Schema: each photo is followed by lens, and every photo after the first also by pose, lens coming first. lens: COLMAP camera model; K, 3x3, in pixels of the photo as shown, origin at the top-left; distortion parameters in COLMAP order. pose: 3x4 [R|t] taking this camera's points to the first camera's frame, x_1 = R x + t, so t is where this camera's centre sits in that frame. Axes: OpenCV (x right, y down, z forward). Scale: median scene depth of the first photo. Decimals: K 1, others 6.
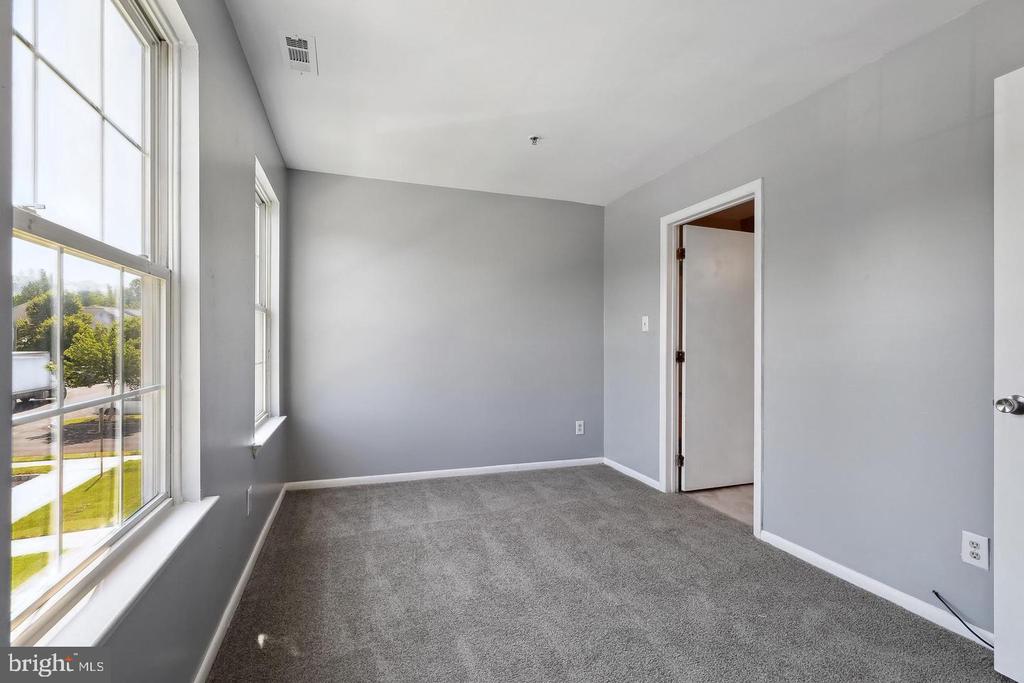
lens RADIAL K [[470.7, 0, 539.8], [0, 470.7, 341.1], [0, 0, 1]] dist [0.001804, 0.000937]
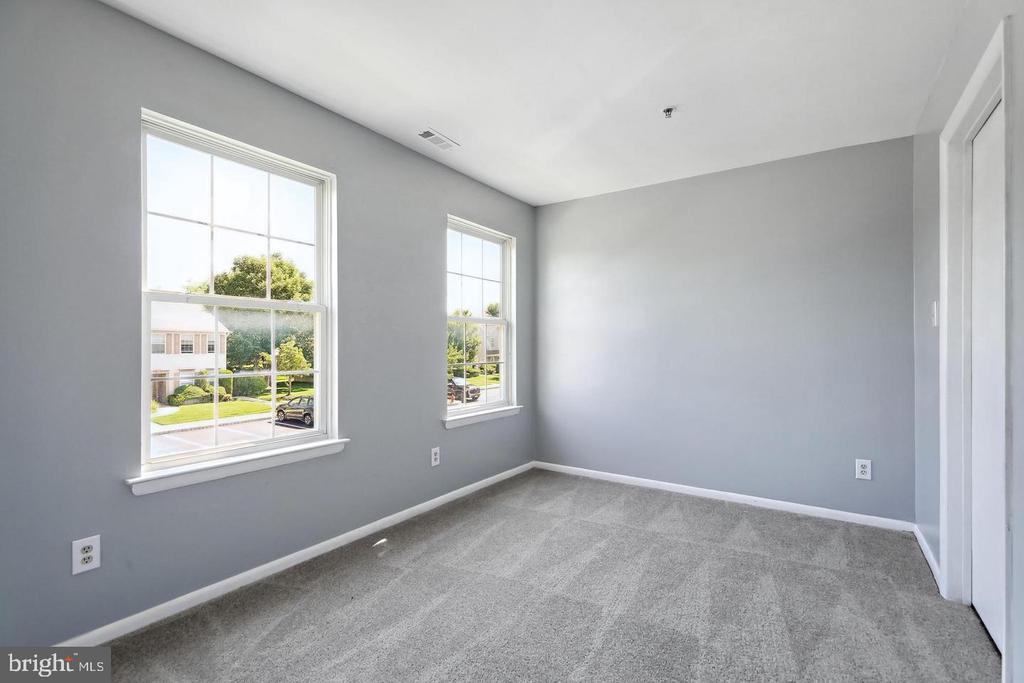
lens RADIAL K [[470.7, 0, 488.0], [0, 470.7, 347.5], [0, 0, 1]] dist [0.001804, 0.000937]
pose [[0.592980, -0.001194, -0.805216, 0.432781], [0.001631, 0.999999, -0.000282, 0.003760], [0.805215, -0.001146, 0.592981, 0.192004]]
